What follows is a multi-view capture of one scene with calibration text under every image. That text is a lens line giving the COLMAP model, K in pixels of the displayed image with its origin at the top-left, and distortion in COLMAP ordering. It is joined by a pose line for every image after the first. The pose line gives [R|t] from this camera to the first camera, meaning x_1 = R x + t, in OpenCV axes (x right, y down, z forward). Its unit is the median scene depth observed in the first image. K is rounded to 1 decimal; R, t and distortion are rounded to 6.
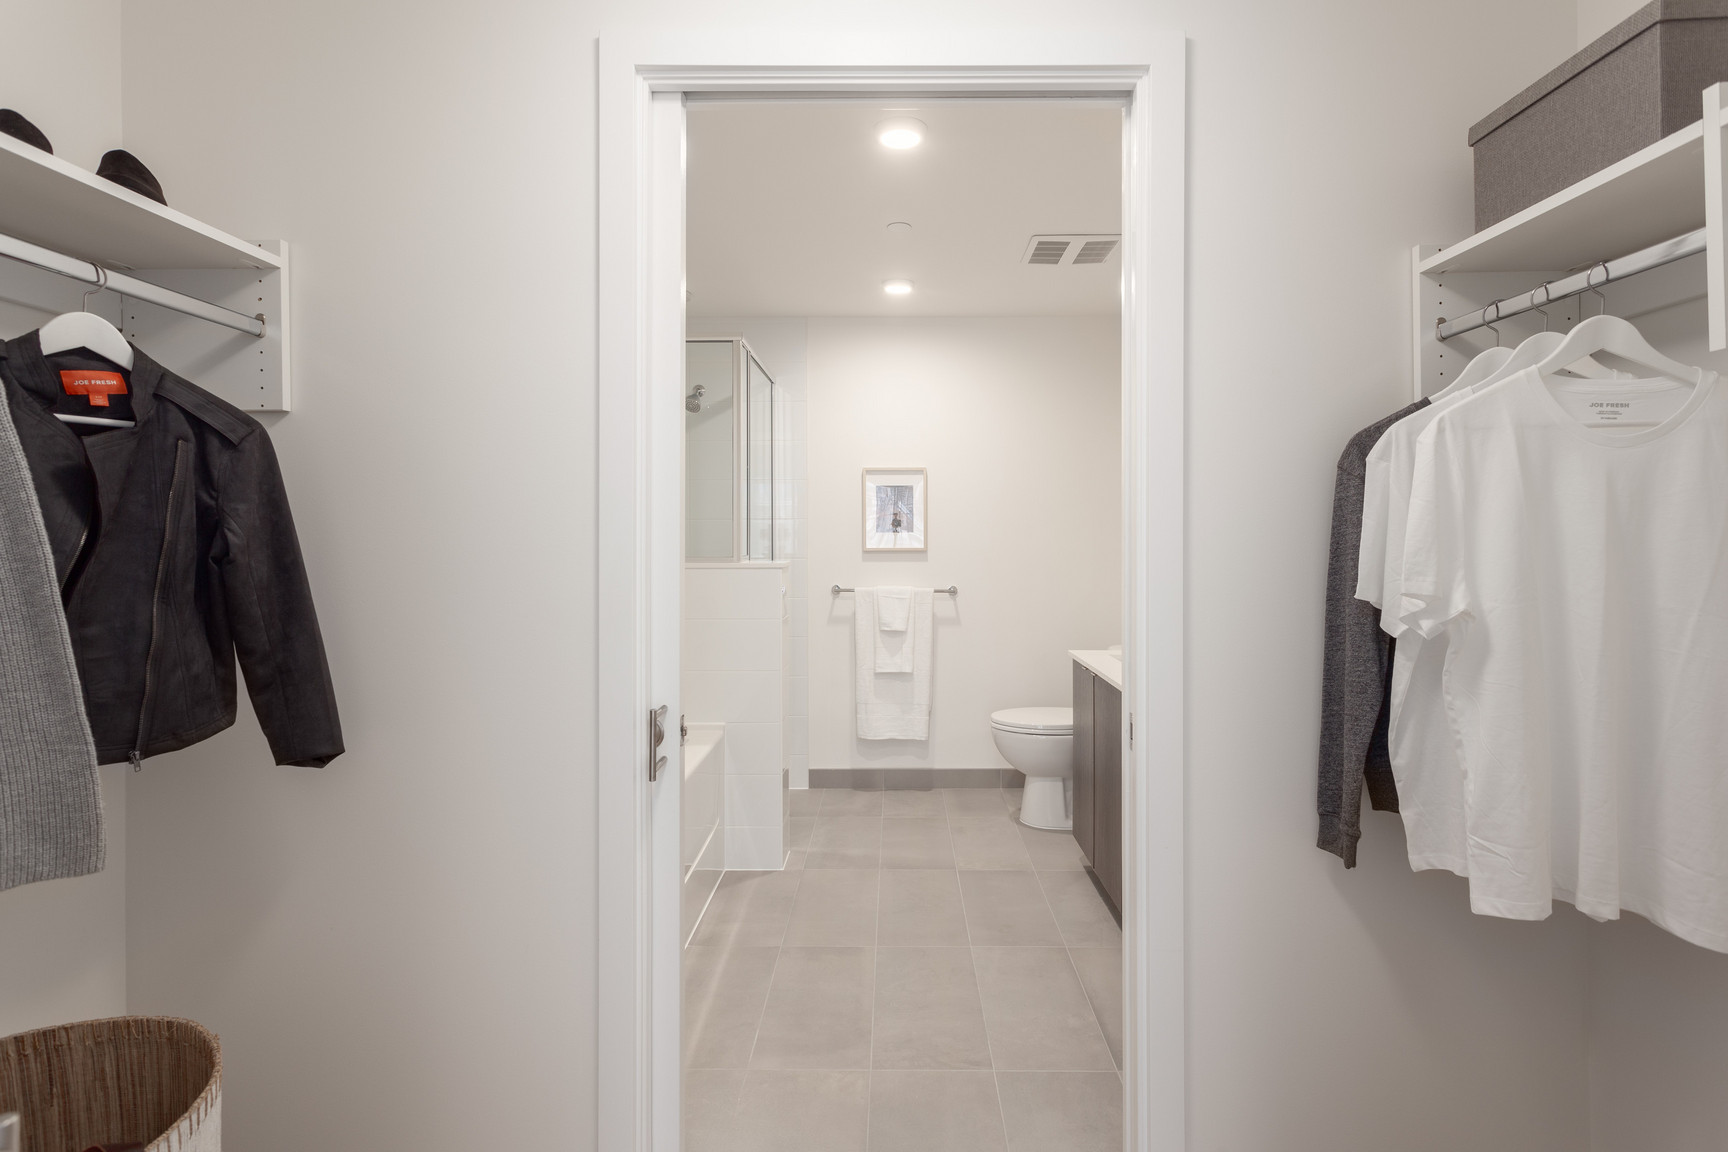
lens RADIAL K [[823.5, 0, 884.6], [0, 823.5, 539.1], [0, 0, 1]] dist [0.002778, 0.000837]
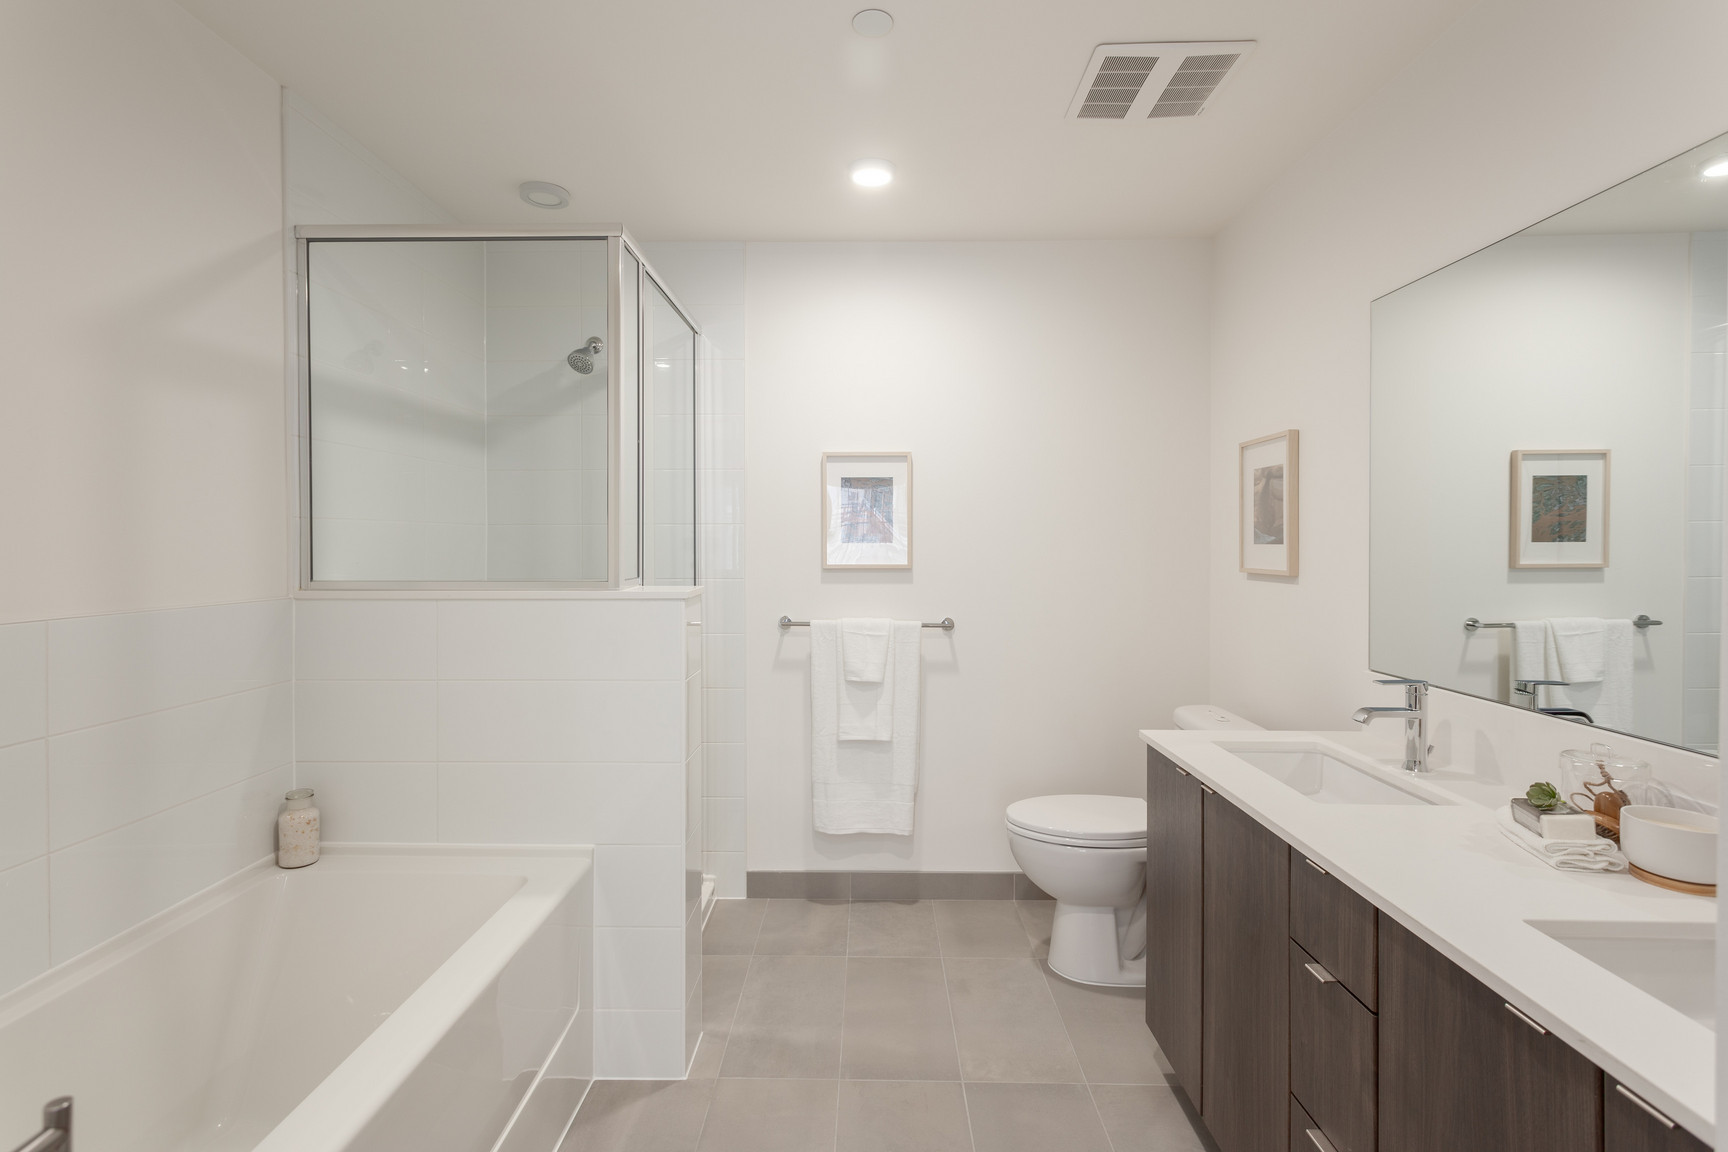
lens RADIAL K [[823.5, 0, 855.2], [0, 823.5, 559.0], [0, 0, 1]] dist [0.002778, 0.000837]
pose [[0.999972, 0.002279, -0.007181, 0.007553], [-0.002203, 0.999942, 0.010565, -0.001832], [0.007205, -0.010549, 0.999918, 0.291554]]
